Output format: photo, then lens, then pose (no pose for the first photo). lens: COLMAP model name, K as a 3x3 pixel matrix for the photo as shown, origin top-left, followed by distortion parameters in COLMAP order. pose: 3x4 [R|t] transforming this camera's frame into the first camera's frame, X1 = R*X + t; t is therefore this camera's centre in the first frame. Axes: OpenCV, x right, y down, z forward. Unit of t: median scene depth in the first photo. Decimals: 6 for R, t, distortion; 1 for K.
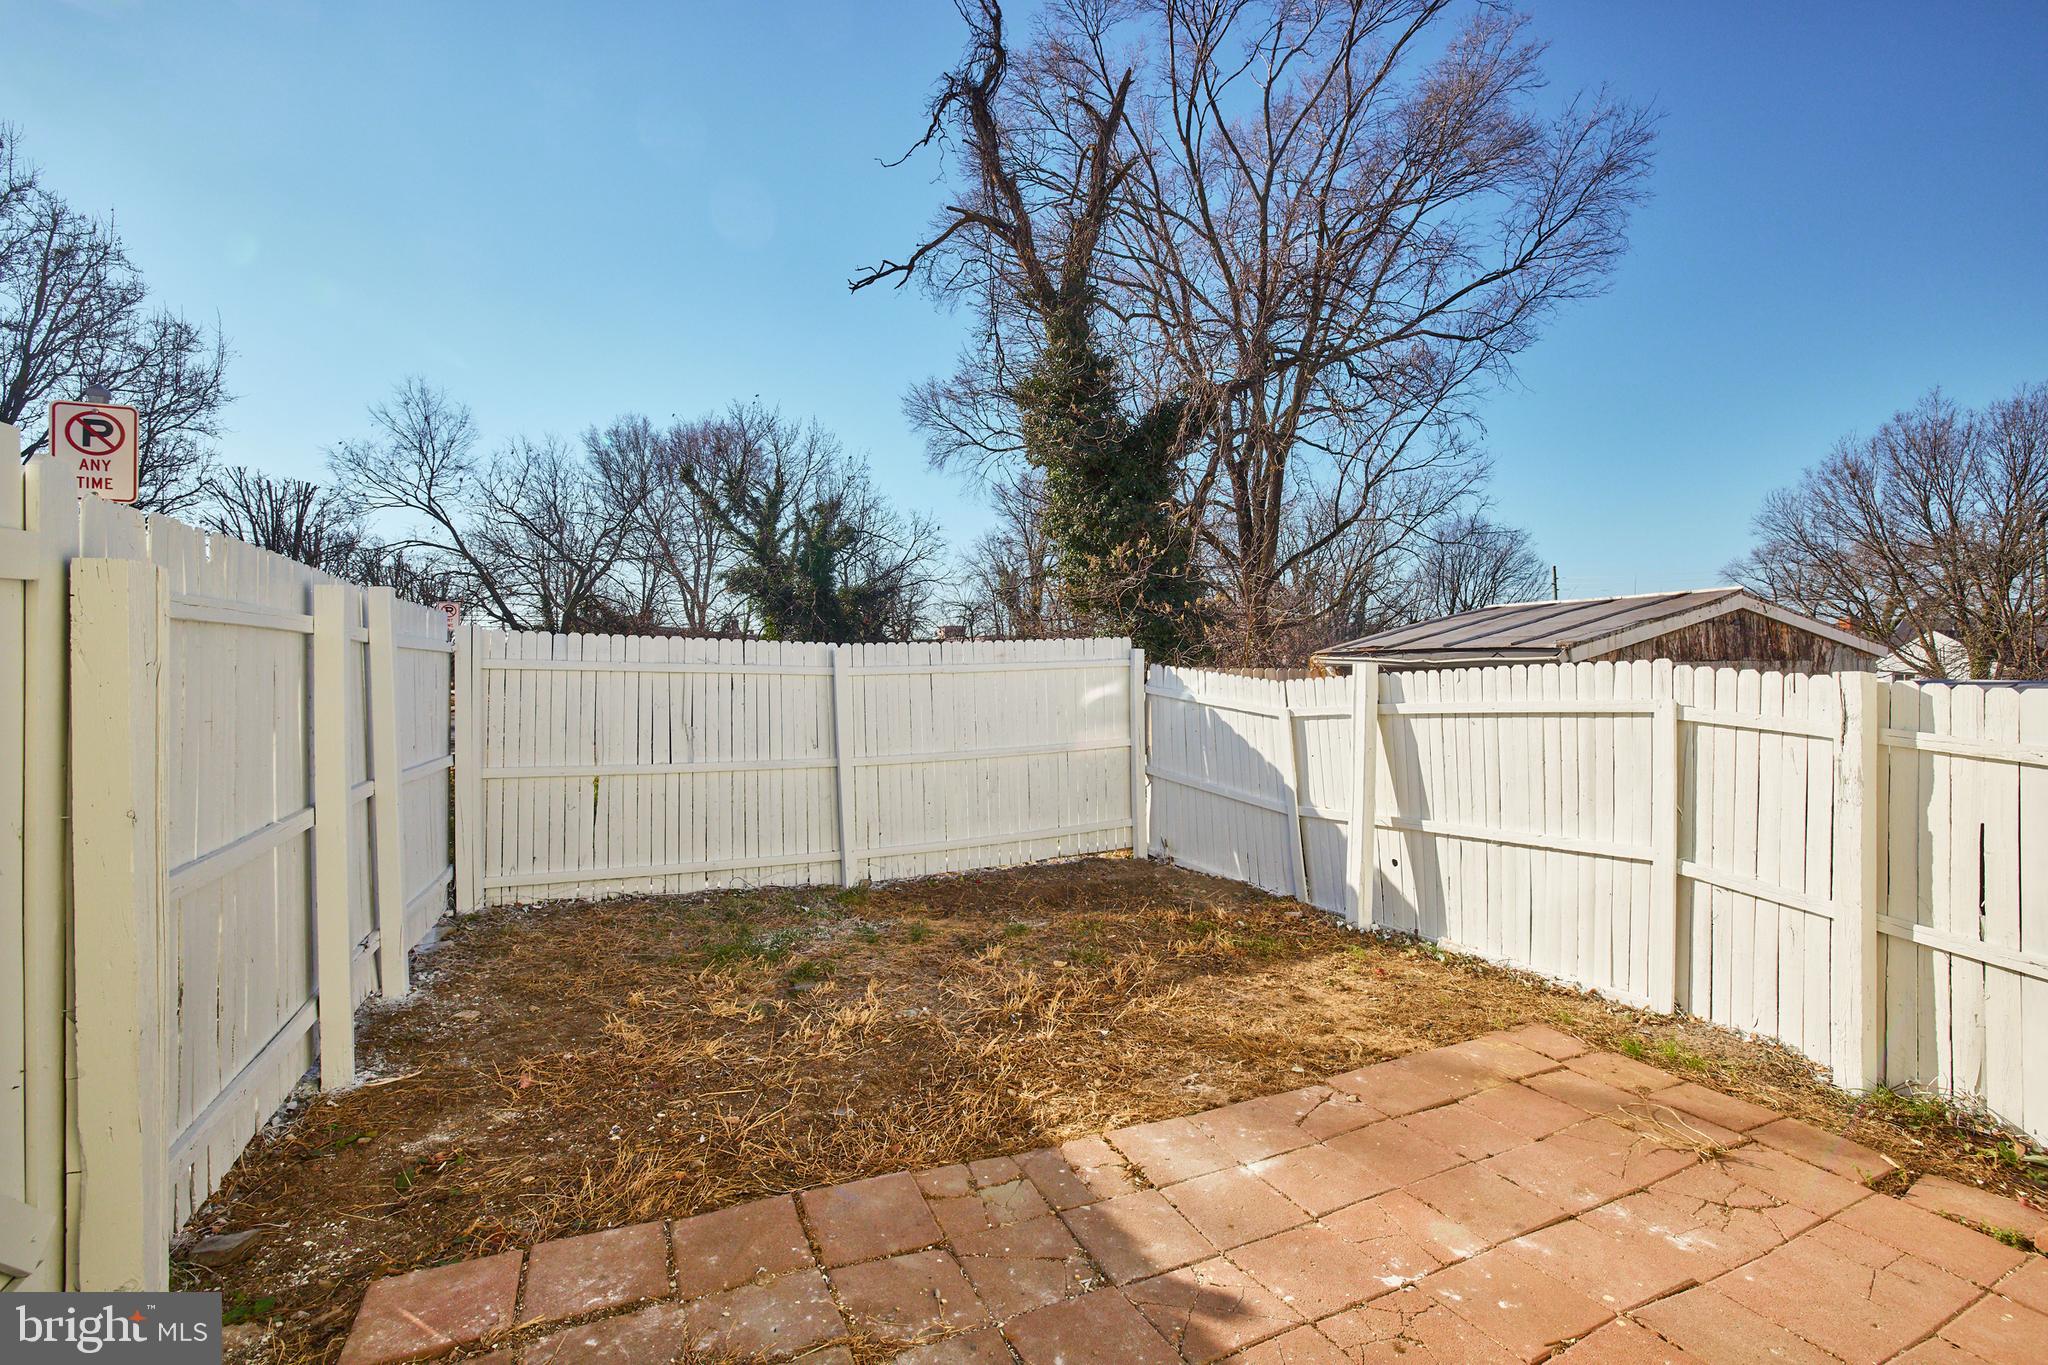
lens RADIAL K [[898.1, 0, 1011.9], [0, 898.1, 674.8], [0, 0, 1]] dist [-0.022069, 0.001235]
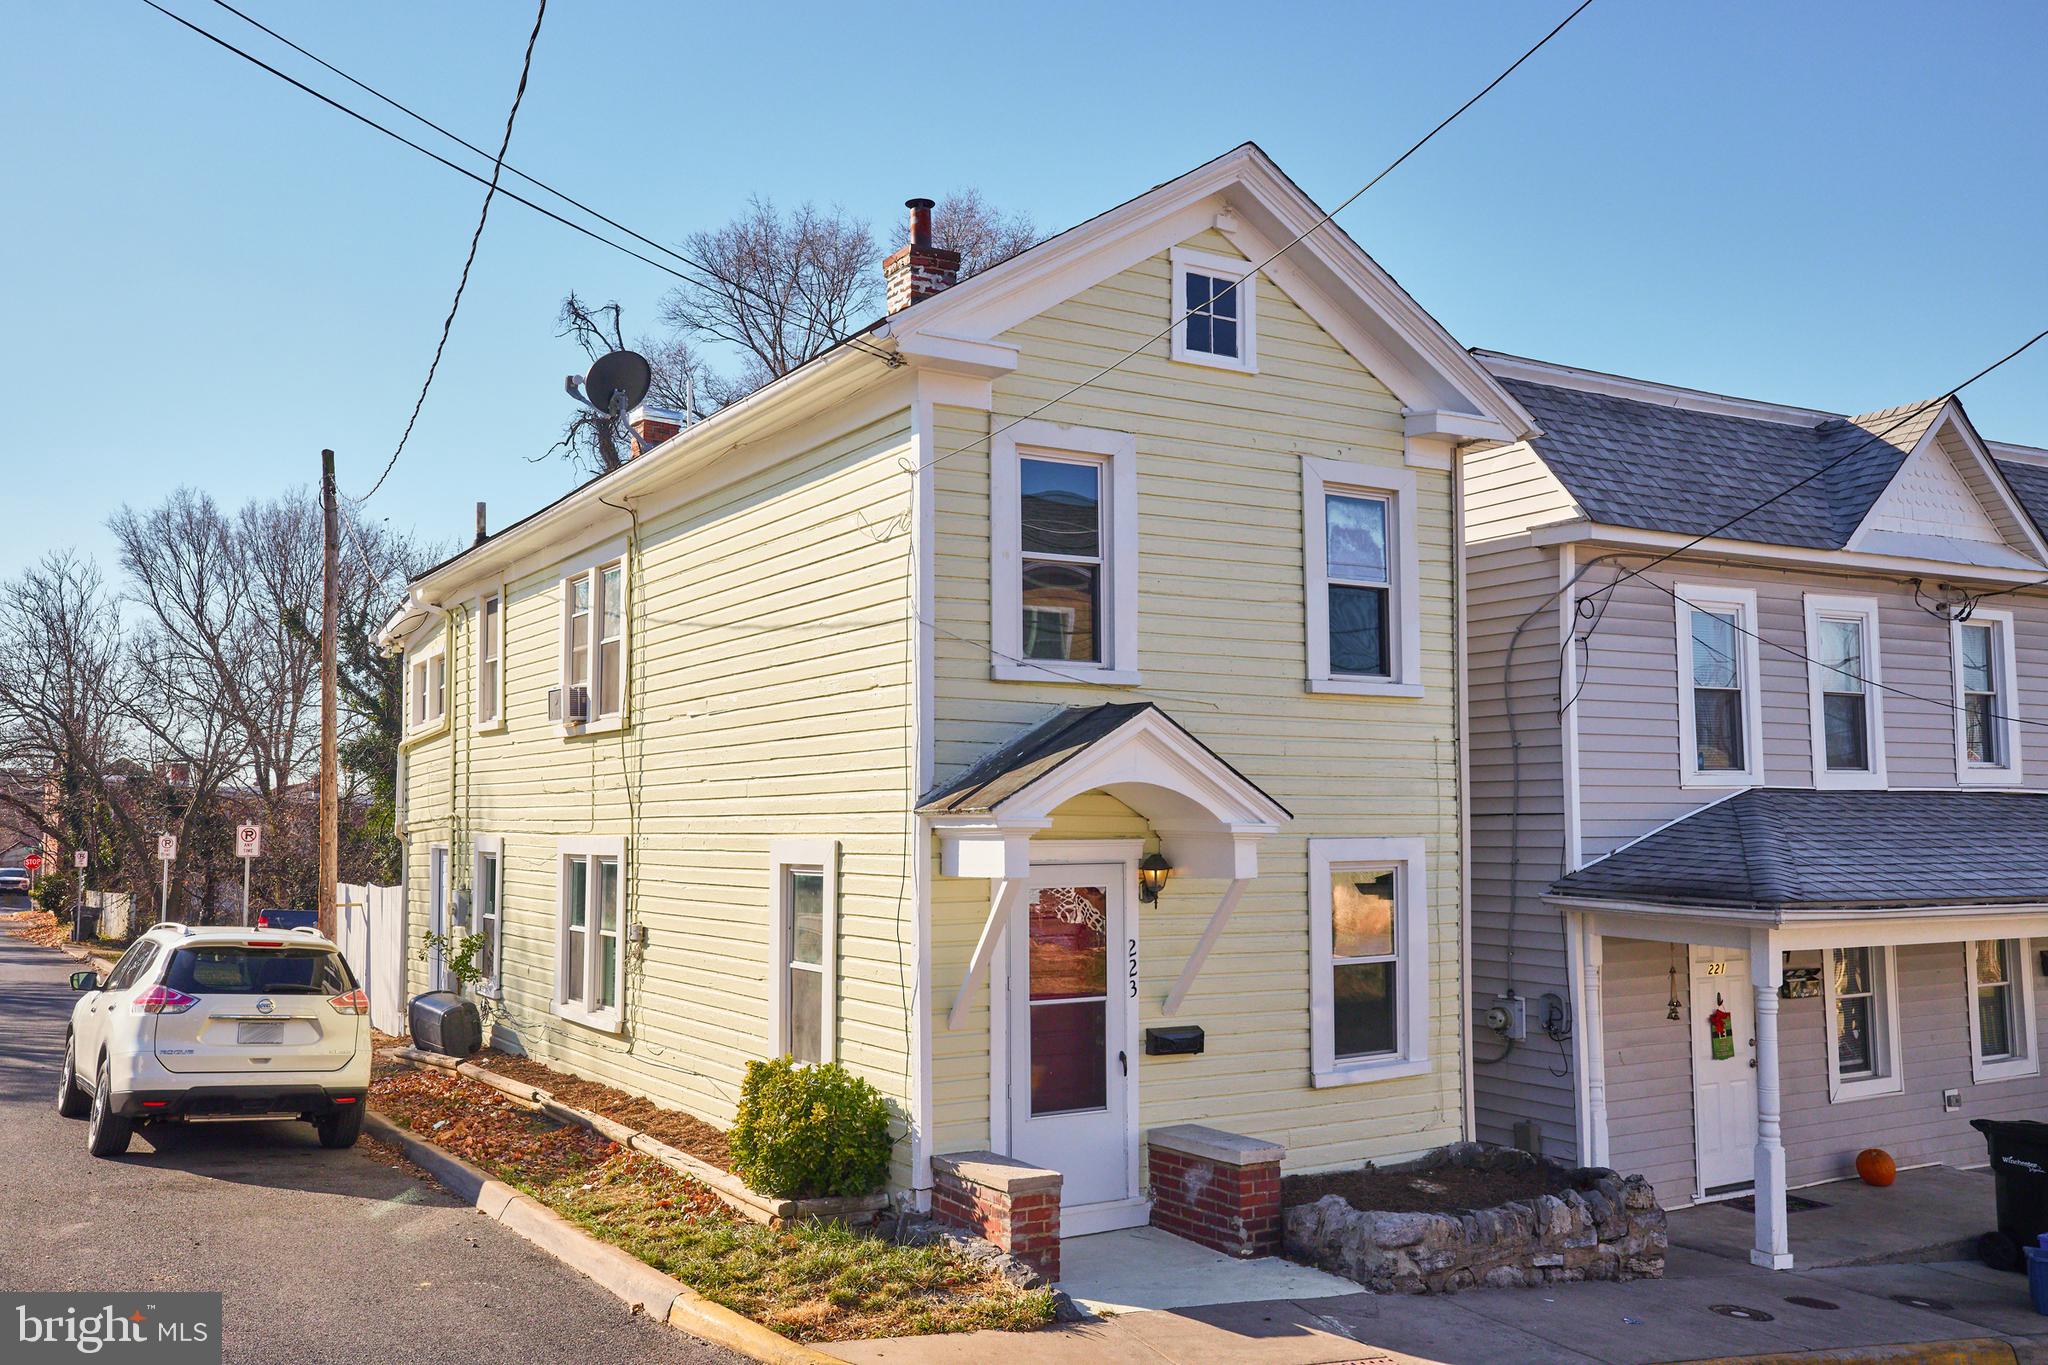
lens RADIAL K [[1776.8, 0, 1018.1], [0, 1776.8, 691.7], [0, 0, 1]] dist [0.049352, 0.010250]
pose [[0.995454, 0.009939, 0.094720, 0.129614], [-0.002245, 0.996713, -0.080989, -0.032123], [-0.095214, 0.080408, 0.992204, -0.640823]]
